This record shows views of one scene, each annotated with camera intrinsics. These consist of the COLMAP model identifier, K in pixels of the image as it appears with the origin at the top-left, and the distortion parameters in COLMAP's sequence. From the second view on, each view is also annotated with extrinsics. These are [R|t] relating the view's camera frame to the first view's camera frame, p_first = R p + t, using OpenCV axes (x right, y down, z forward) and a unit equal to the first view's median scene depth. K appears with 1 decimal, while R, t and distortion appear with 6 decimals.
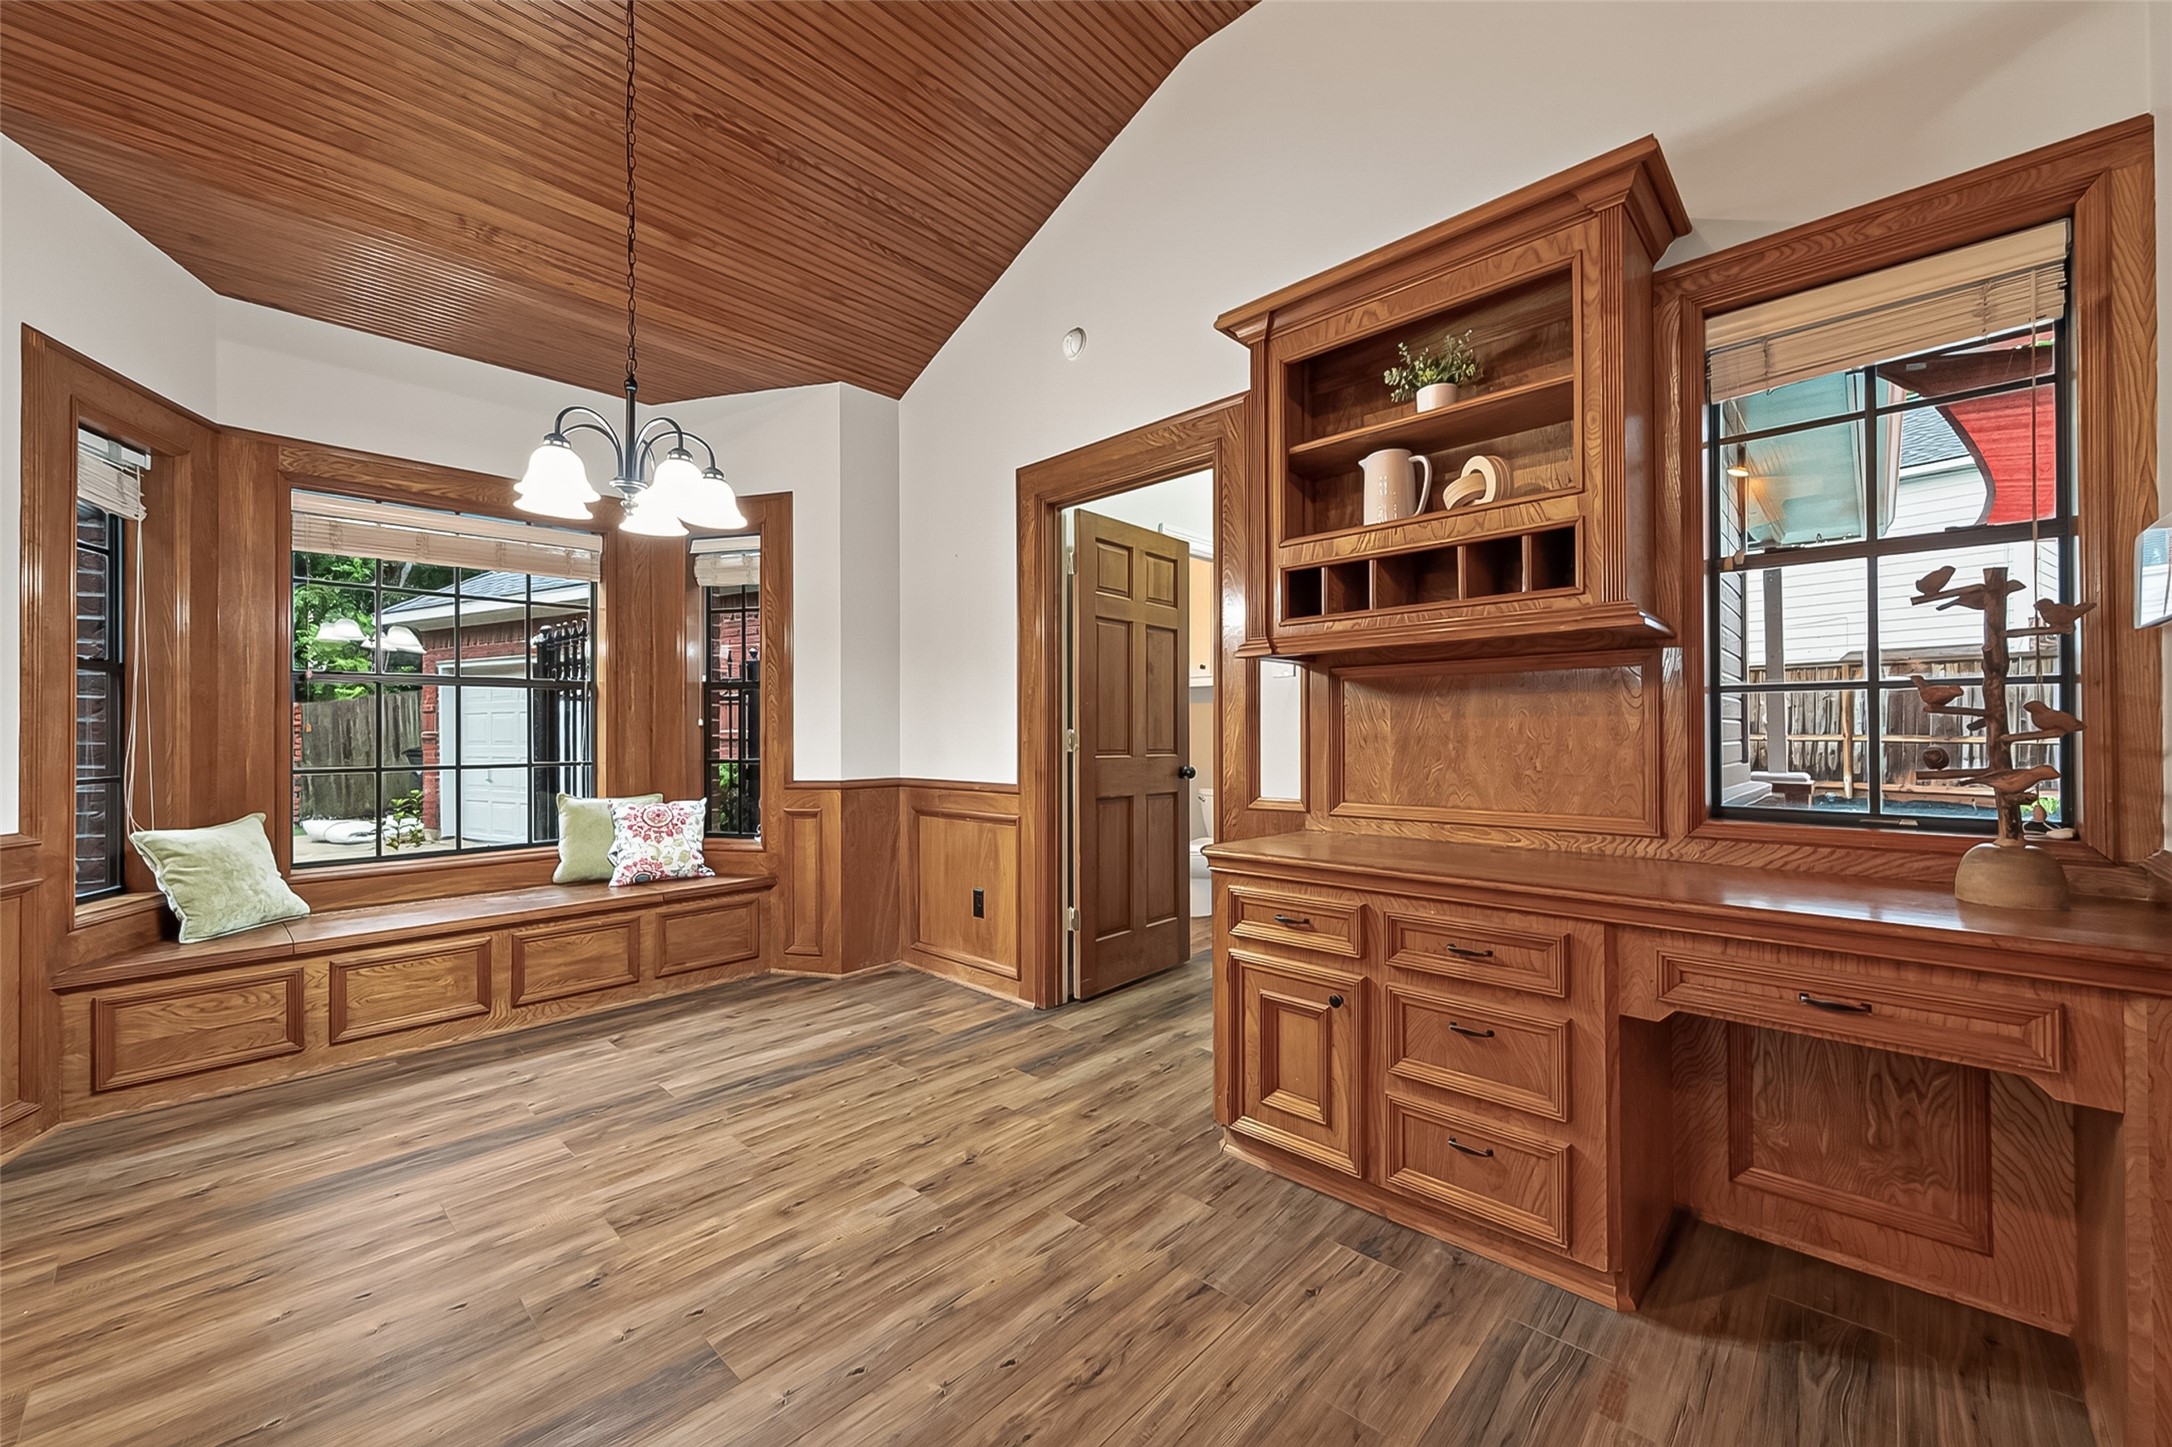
lens RADIAL K [[832.8, 0, 1074.7], [0, 832.8, 728.1], [0, 0, 1]] dist [0.000968, 0.000064]
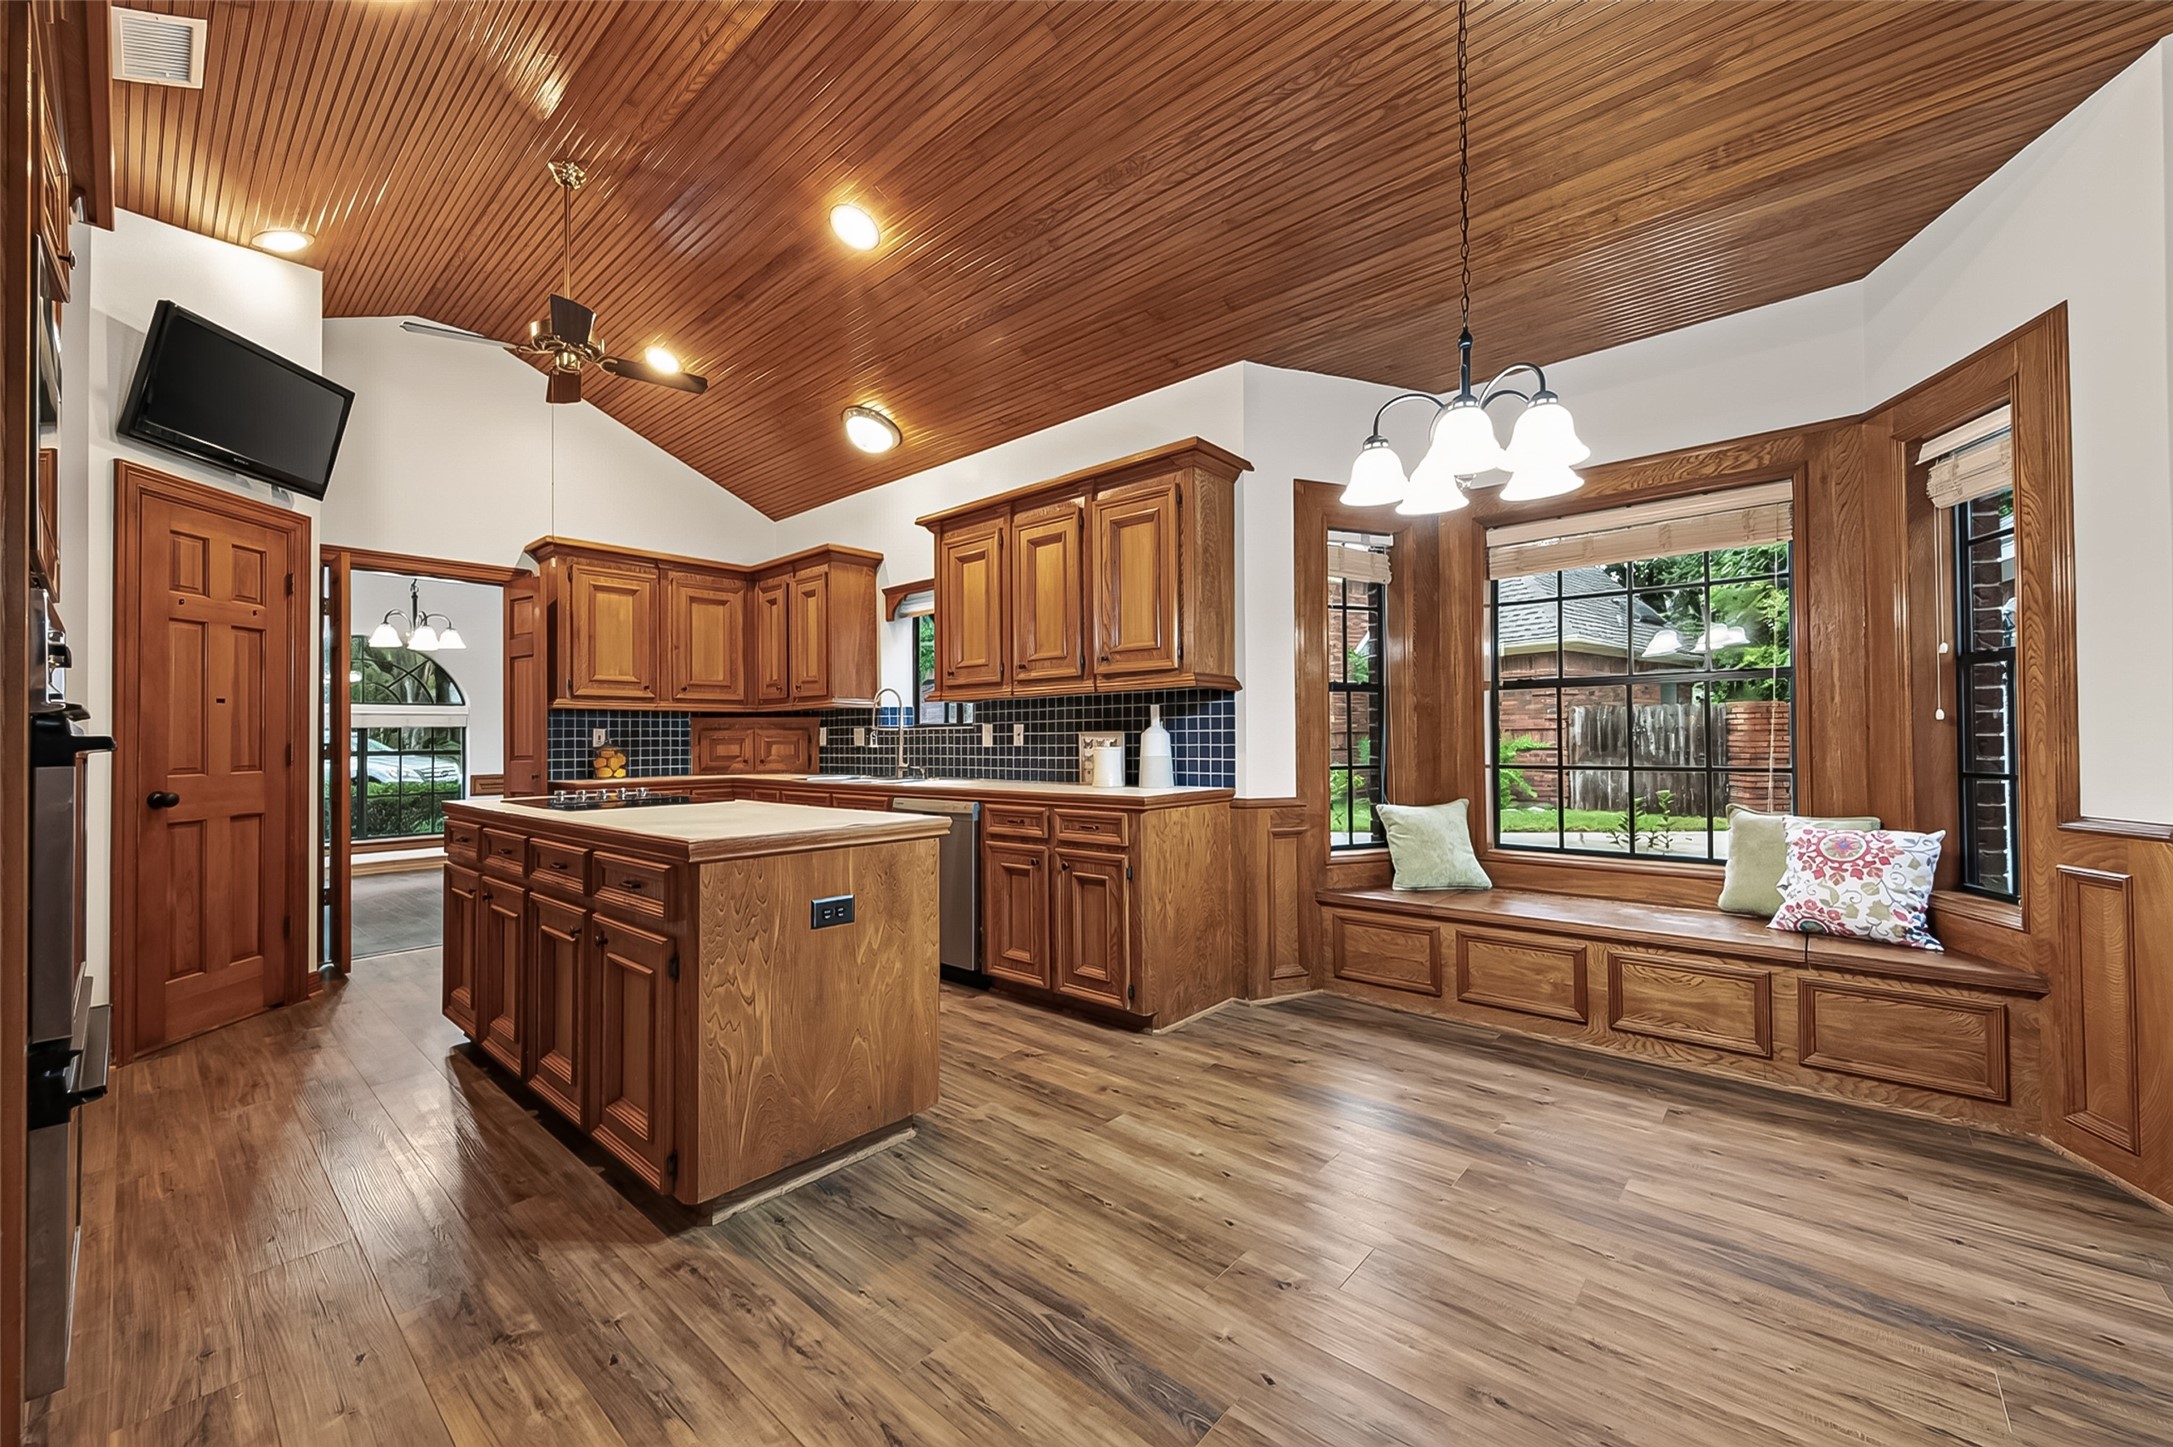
lens RADIAL K [[837.5, 0, 1118.8], [0, 837.5, 728.7], [0, 0, 1]] dist [0.001755, 0.000222]
pose [[0.062239, -0.007252, -0.998035, 0.245925], [0.013217, 0.999892, -0.006442, -0.000508], [0.997974, -0.012790, 0.062328, 0.432660]]
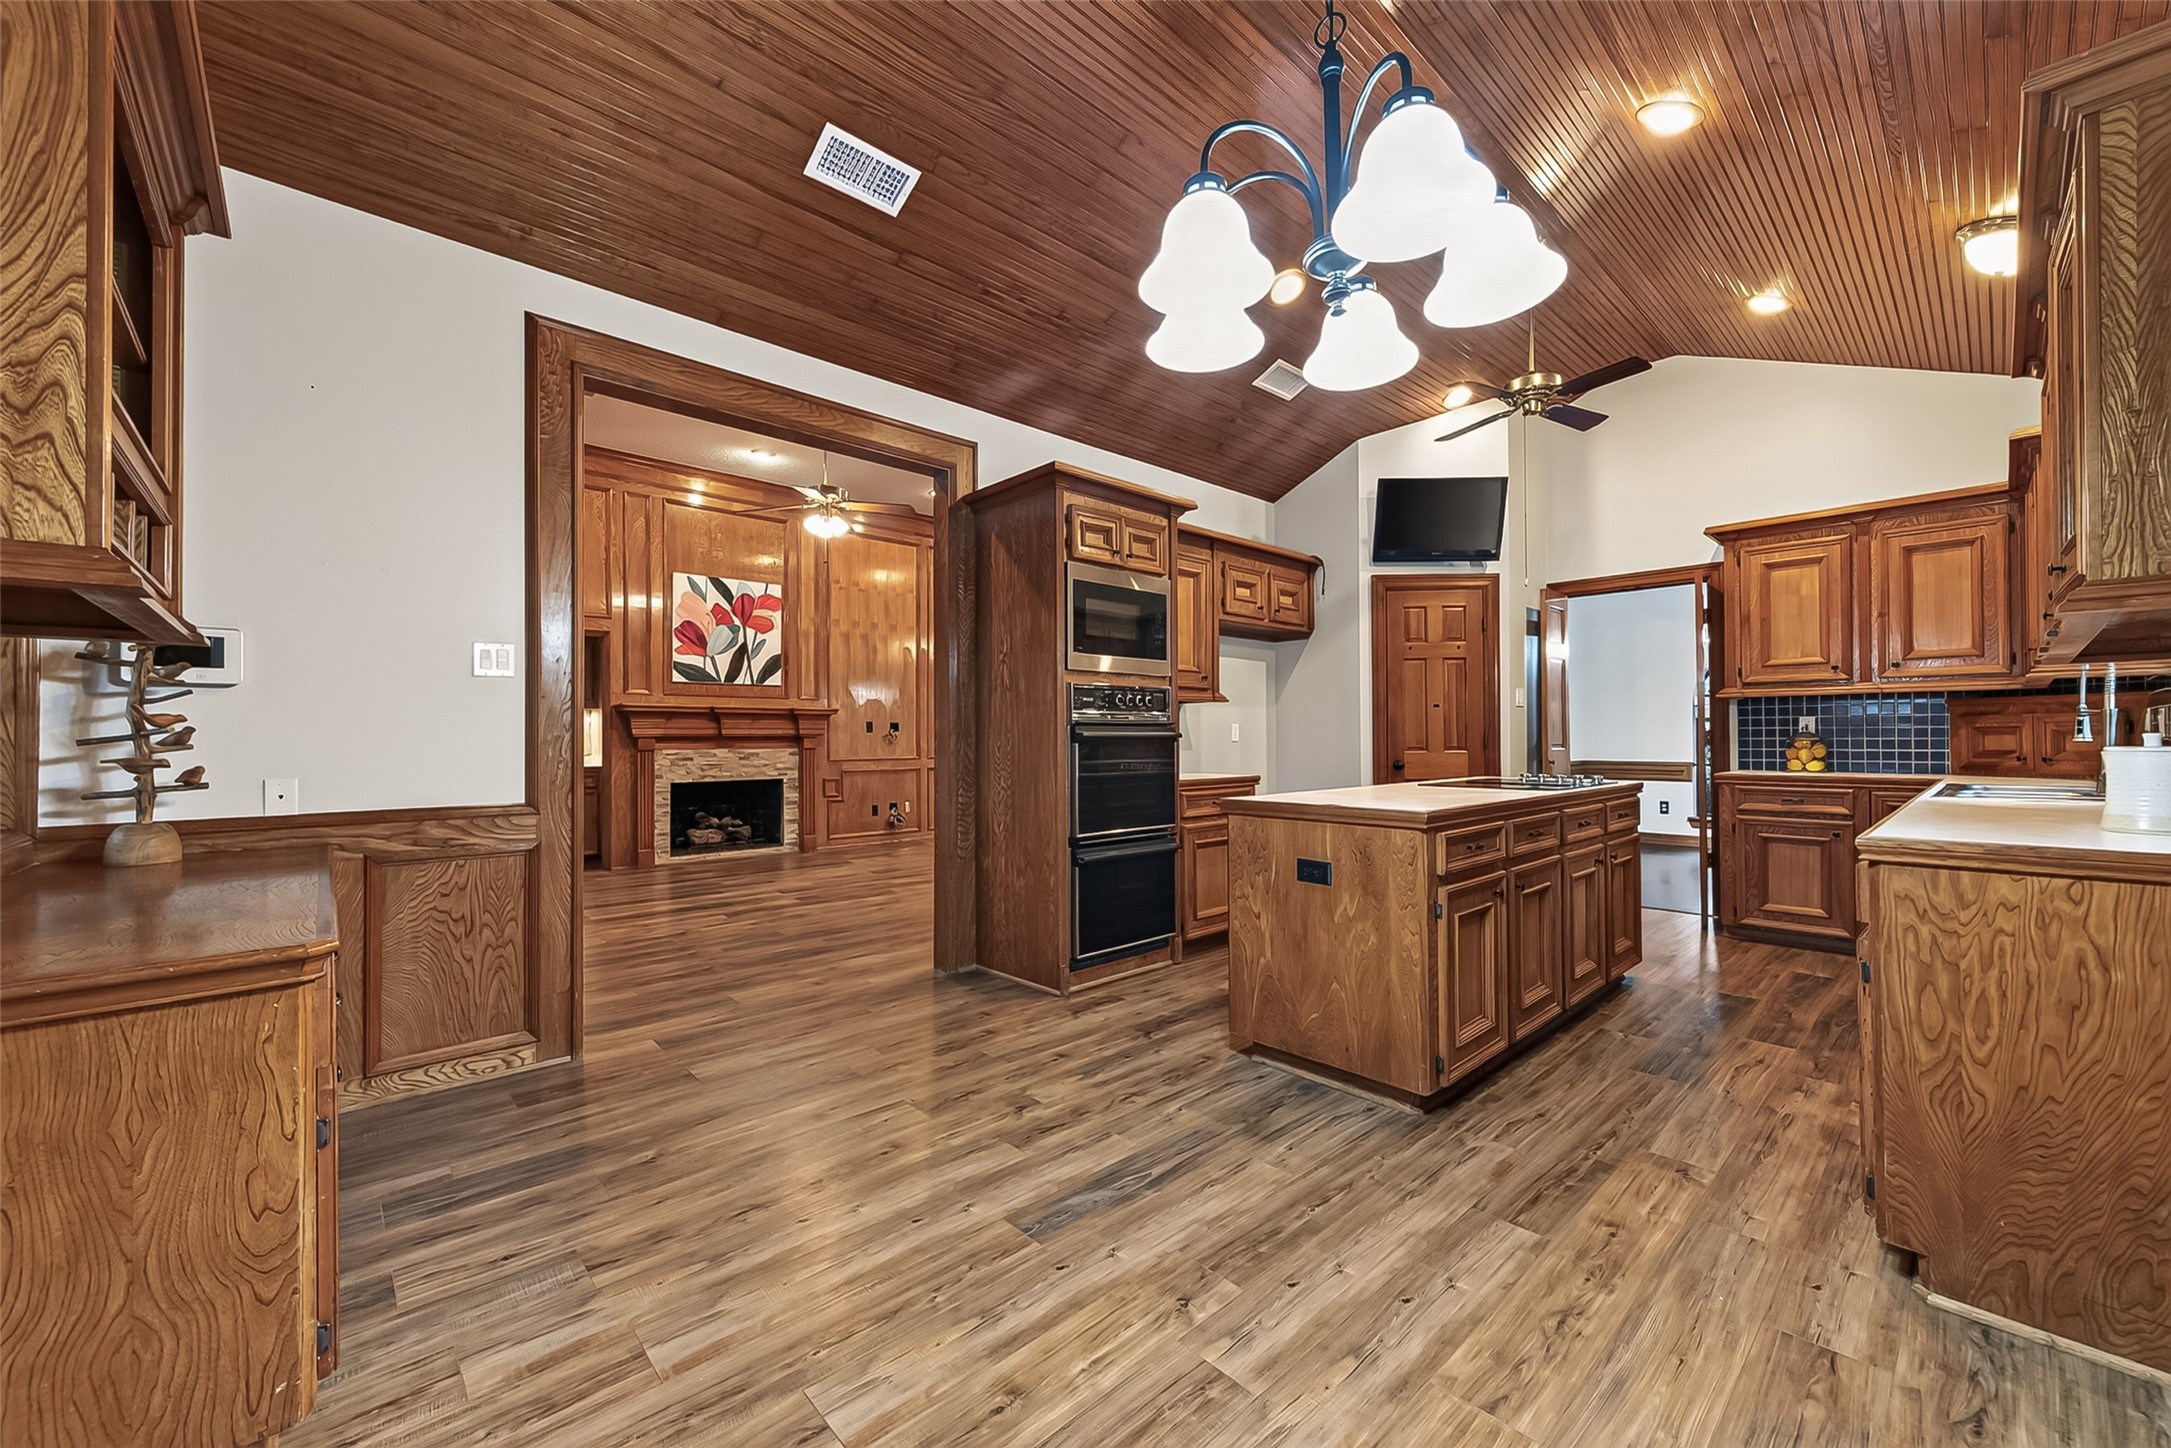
lens RADIAL K [[832.4, 0, 1074.2], [0, 832.4, 728.6], [0, 0, 1]] dist [0.000968, 0.000064]
pose [[-0.997472, 0.012552, 0.069941, -0.303601], [0.011381, 0.999789, -0.017110, 0.008064], [-0.070141, -0.016271, -0.997404, 1.147044]]
